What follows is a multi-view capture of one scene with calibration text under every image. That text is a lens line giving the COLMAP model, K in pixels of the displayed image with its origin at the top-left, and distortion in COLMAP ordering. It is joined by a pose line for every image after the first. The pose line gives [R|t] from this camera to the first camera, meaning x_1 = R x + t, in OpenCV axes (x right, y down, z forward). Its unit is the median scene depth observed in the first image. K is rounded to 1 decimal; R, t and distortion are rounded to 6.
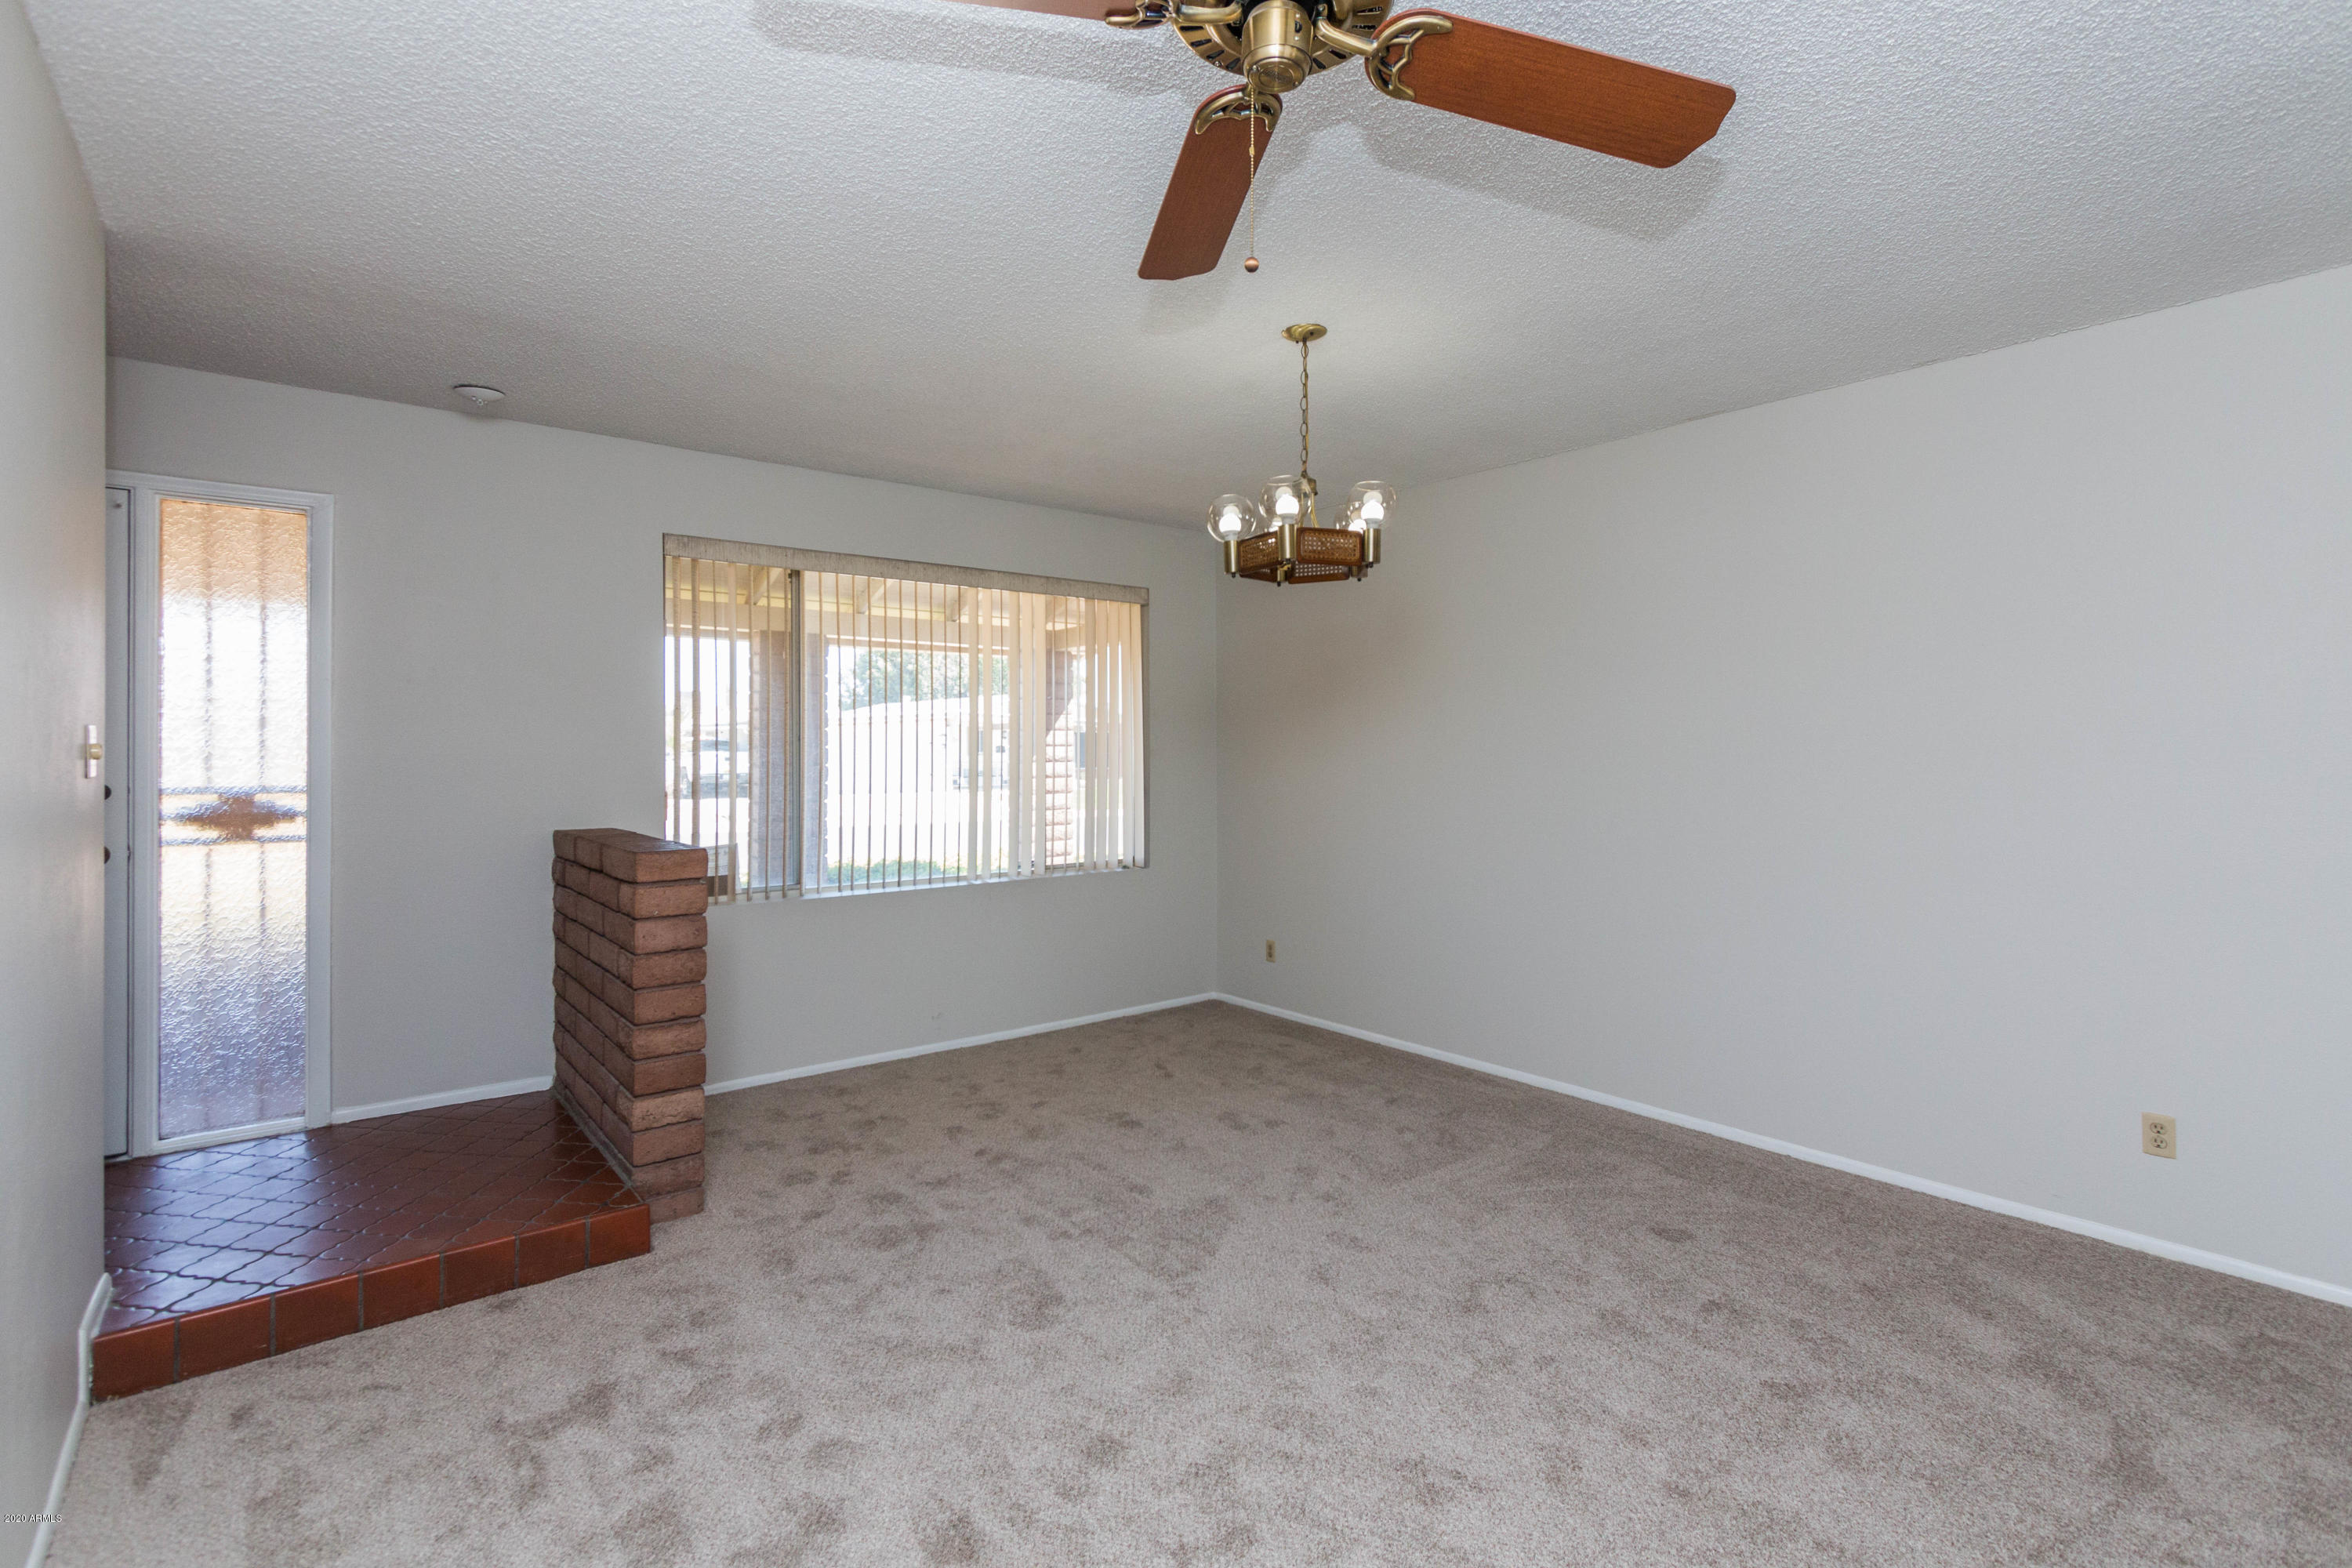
lens RADIAL K [[1060.2, 0, 1176.6], [0, 1060.2, 775.8], [0, 0, 1]] dist [0.000009, 0.001356]
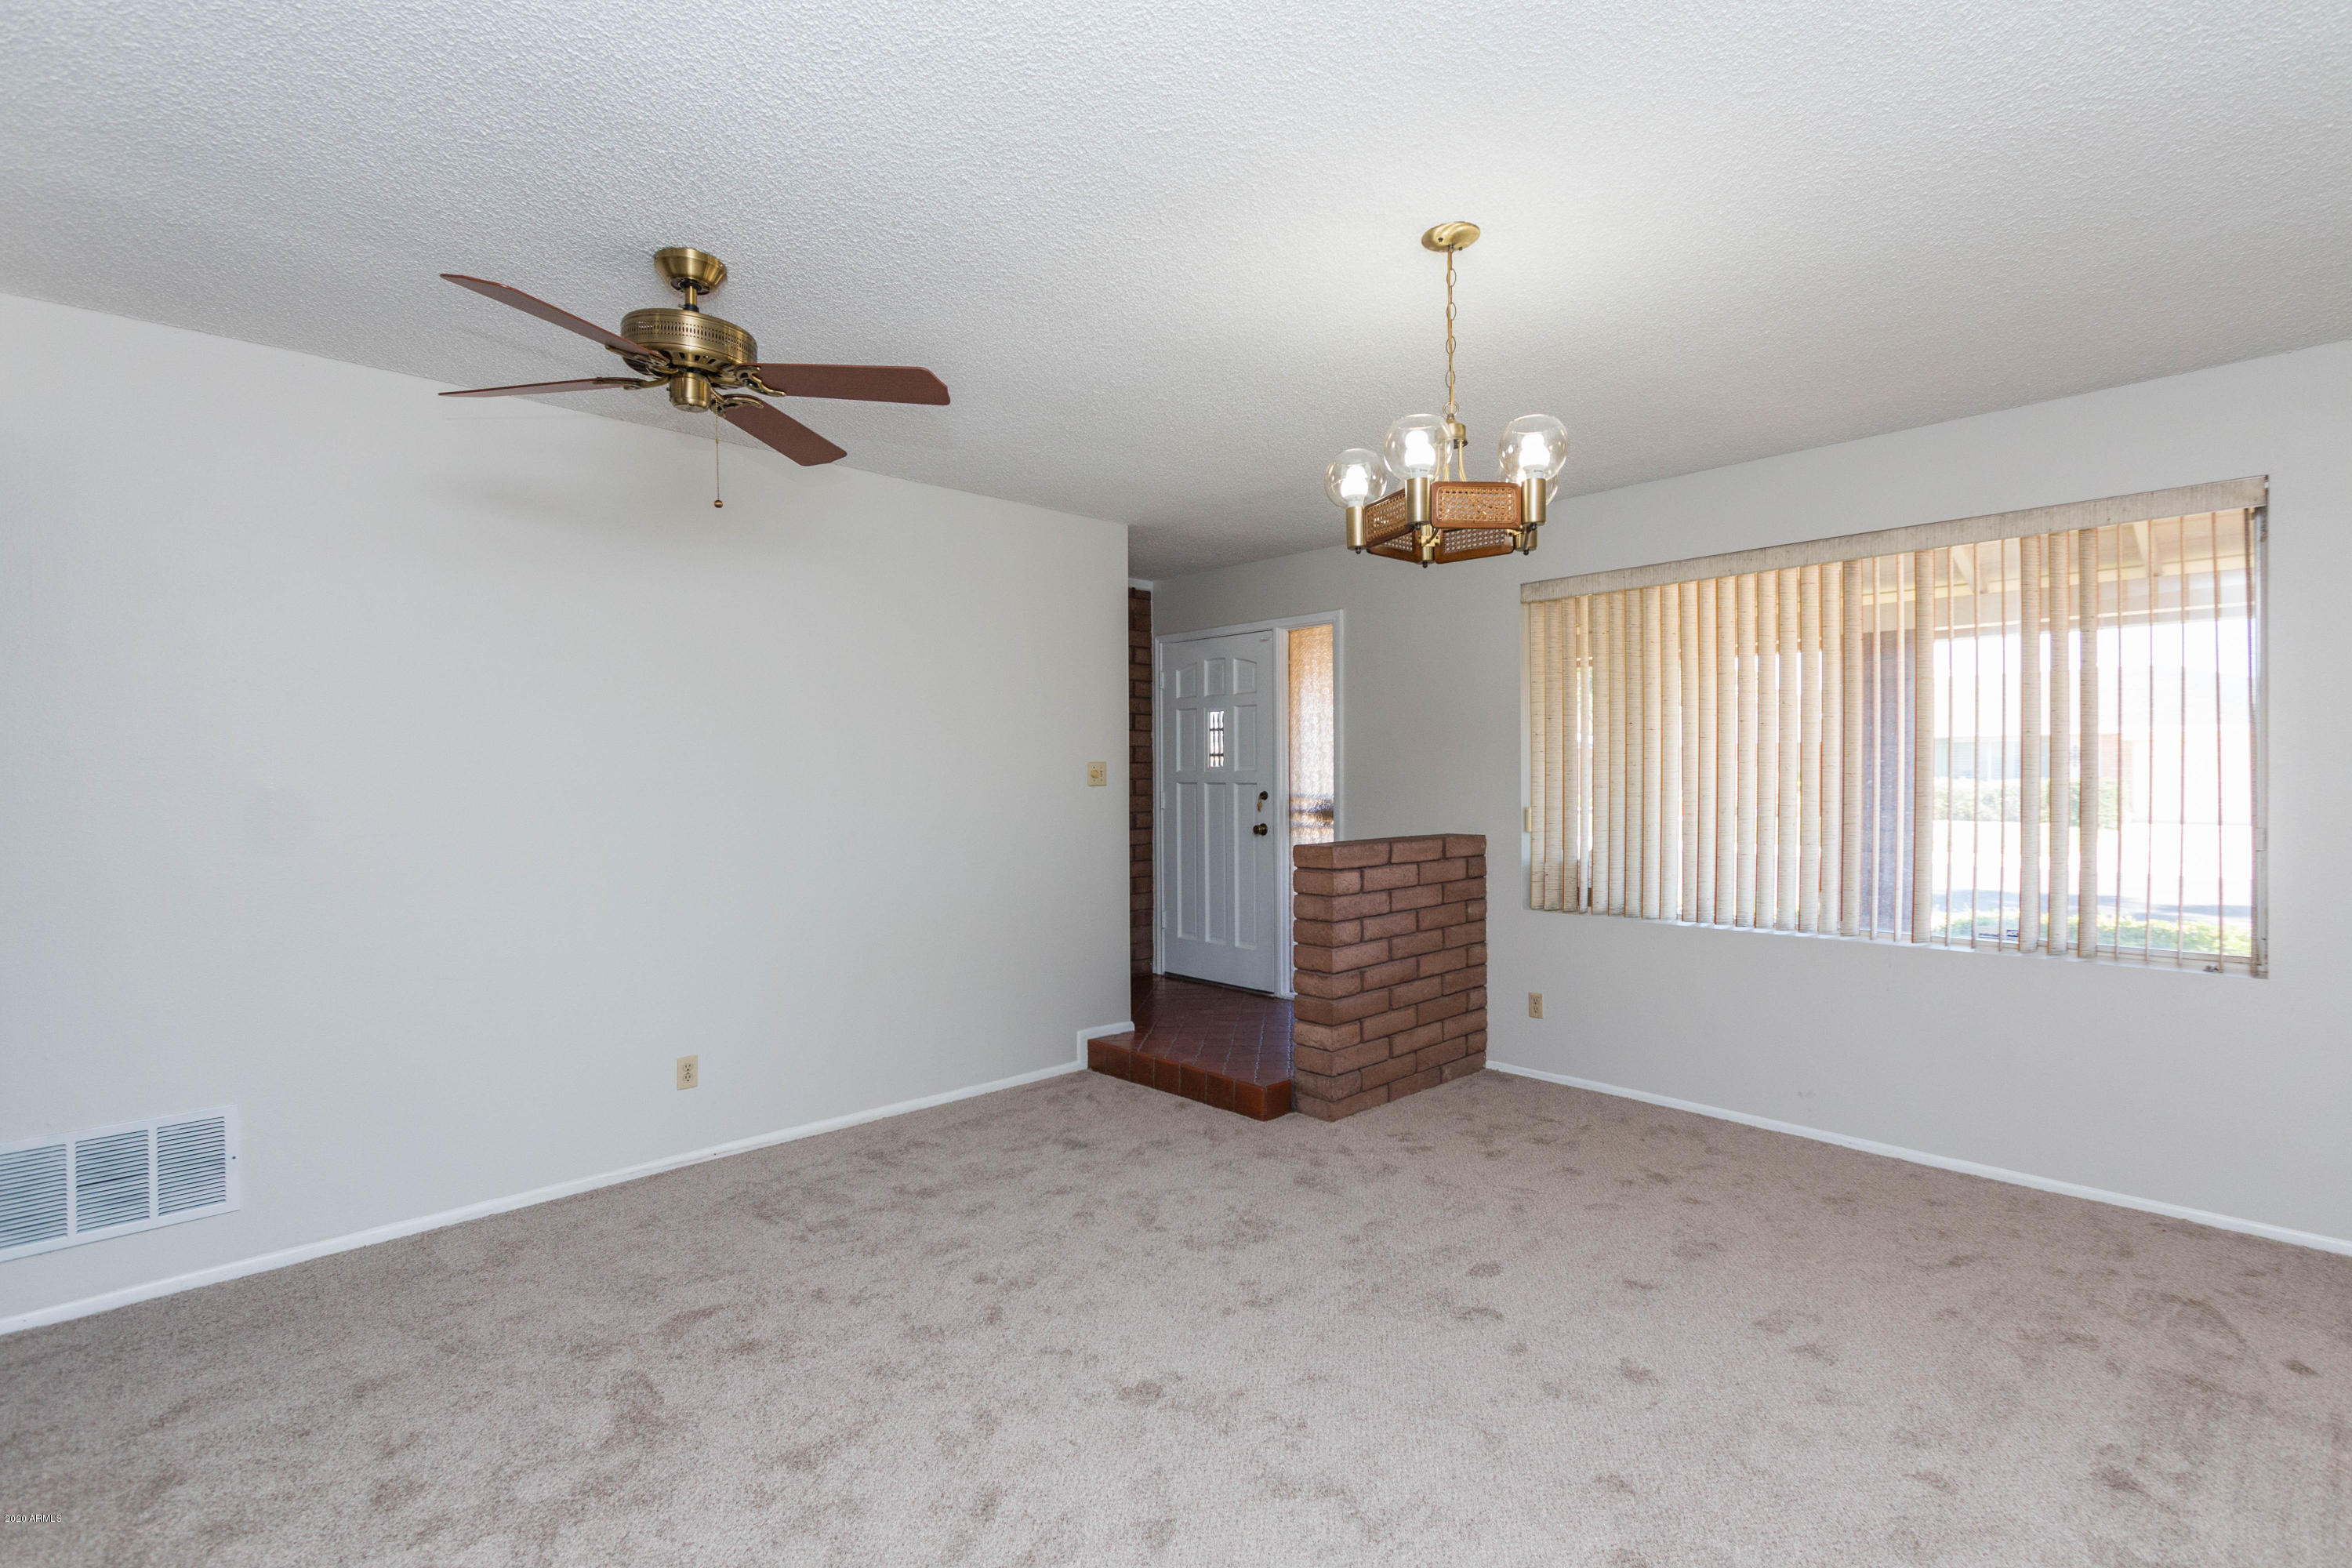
lens RADIAL K [[1060.2, 0, 1186.7], [0, 1060.2, 779.8], [0, 0, 1]] dist [0.000009, 0.001356]
pose [[0.125163, 0.017405, -0.991984, 0.835083], [-0.023443, 0.999619, 0.014581, -0.030851], [0.991859, 0.021430, 0.125523, 0.645376]]
